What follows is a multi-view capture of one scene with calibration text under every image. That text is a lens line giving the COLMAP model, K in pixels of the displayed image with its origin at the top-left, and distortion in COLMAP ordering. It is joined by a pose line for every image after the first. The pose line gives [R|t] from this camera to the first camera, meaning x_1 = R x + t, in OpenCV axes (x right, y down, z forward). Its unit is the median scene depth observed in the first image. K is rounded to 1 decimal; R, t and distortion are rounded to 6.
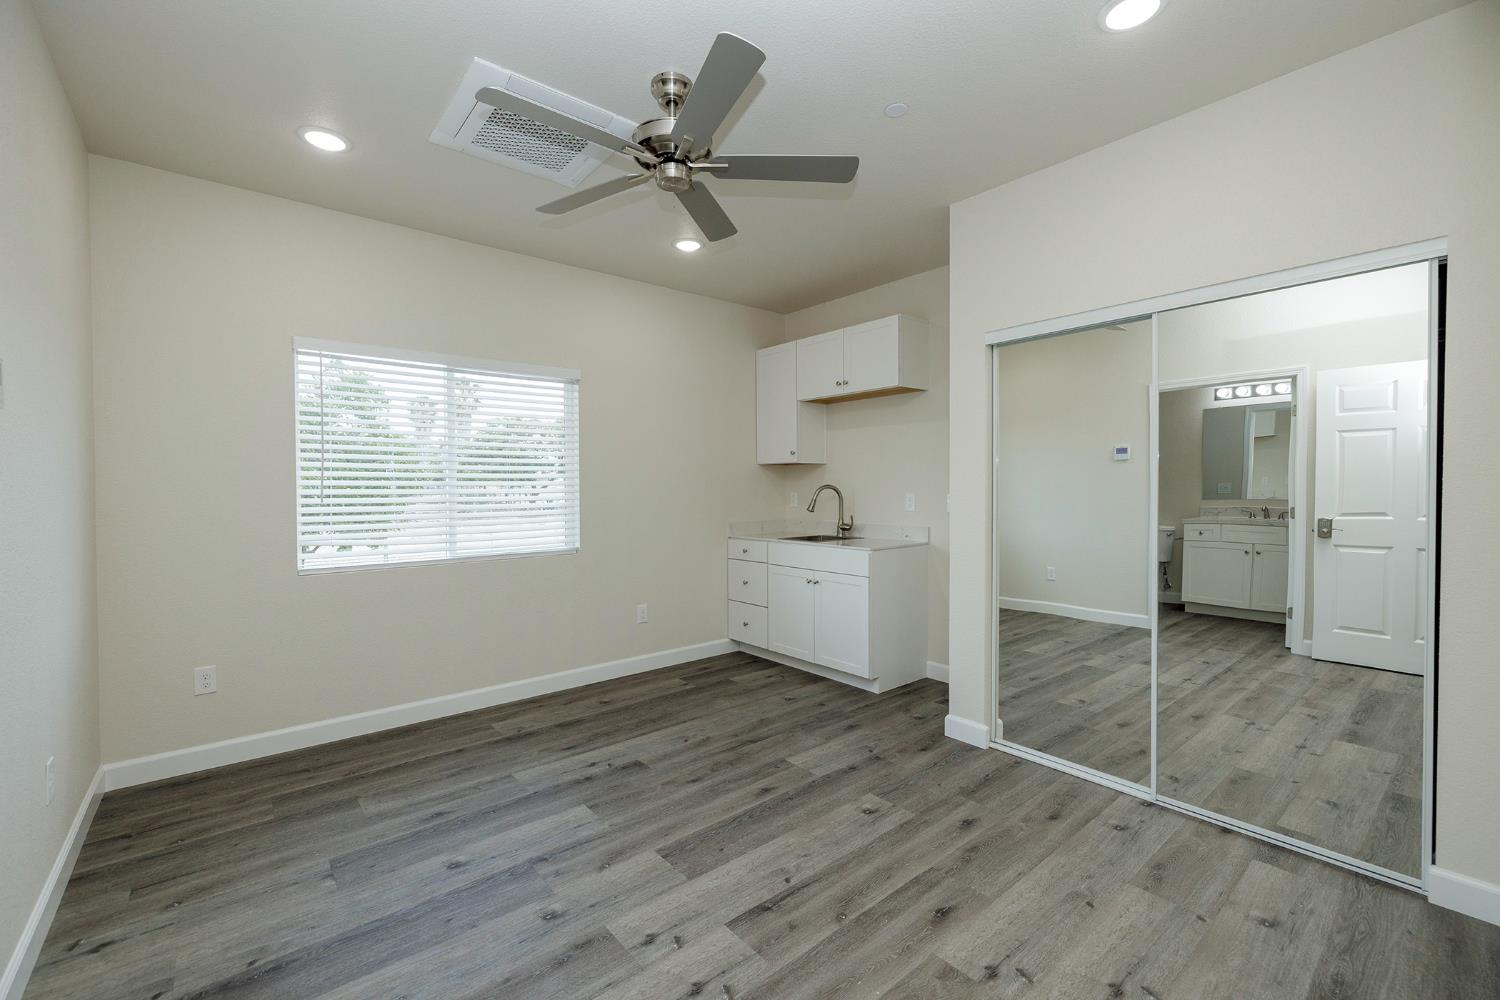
lens RADIAL K [[625.5, 0, 742.0], [0, 625.5, 492.8], [0, 0, 1]] dist [-0.000635, -0.000322]
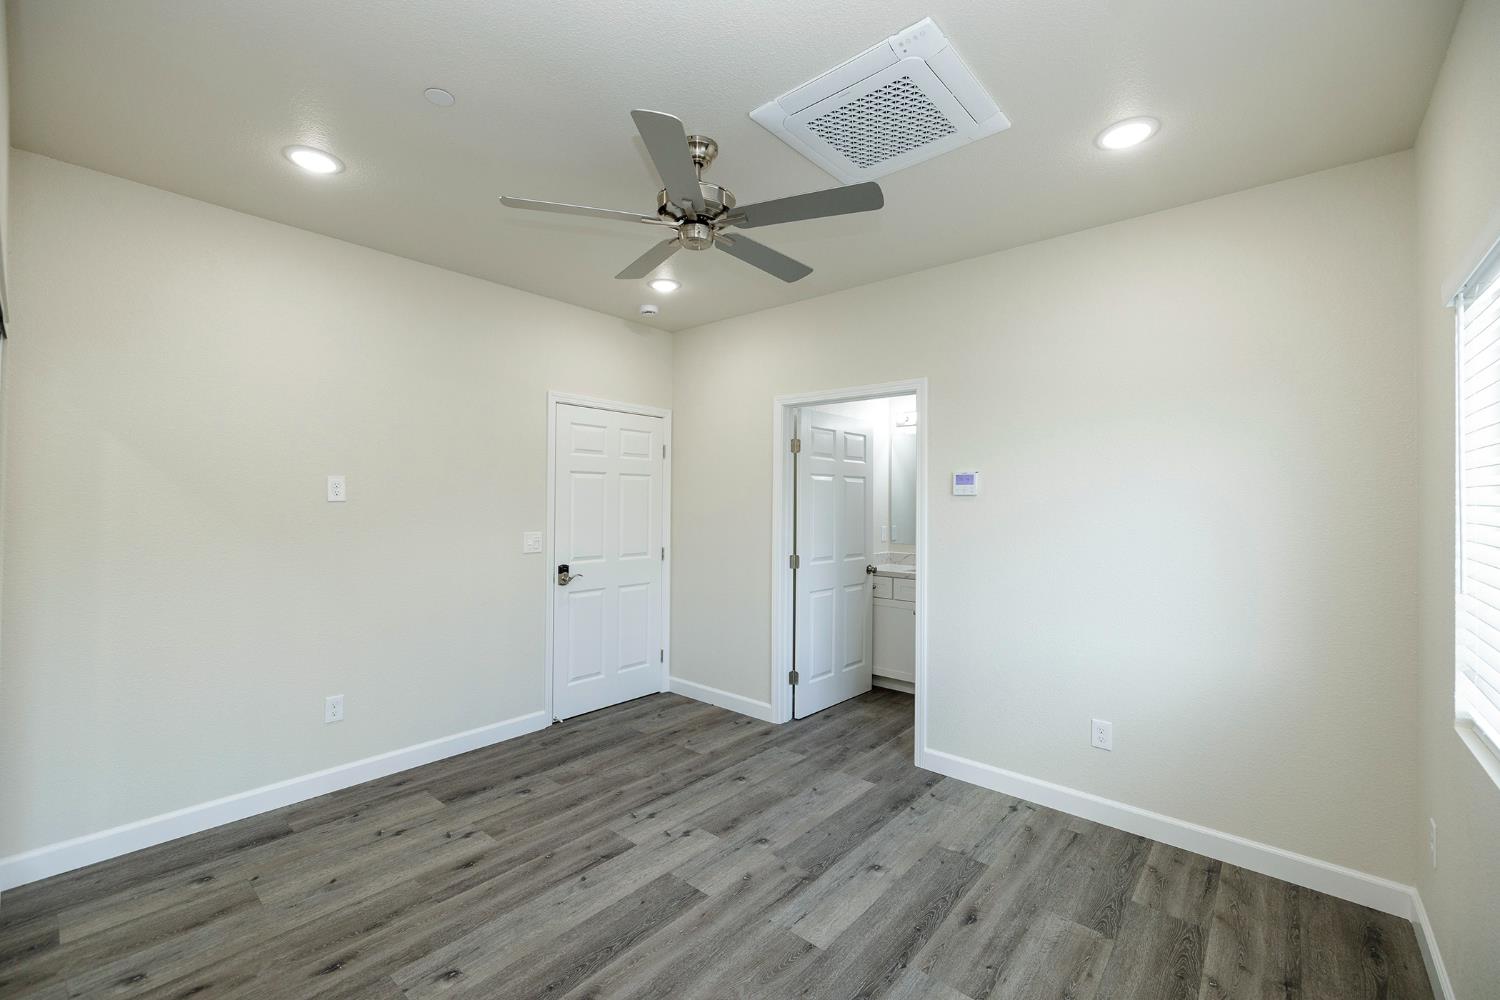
lens RADIAL K [[625.5, 0, 742.0], [0, 625.5, 492.8], [0, 0, 1]] dist [-0.000635, -0.000322]
pose [[-0.986646, -0.008123, -0.162679, -0.022595], [-0.007868, 0.999967, -0.002217, -0.093245], [0.162691, -0.000908, -0.986677, 2.142583]]
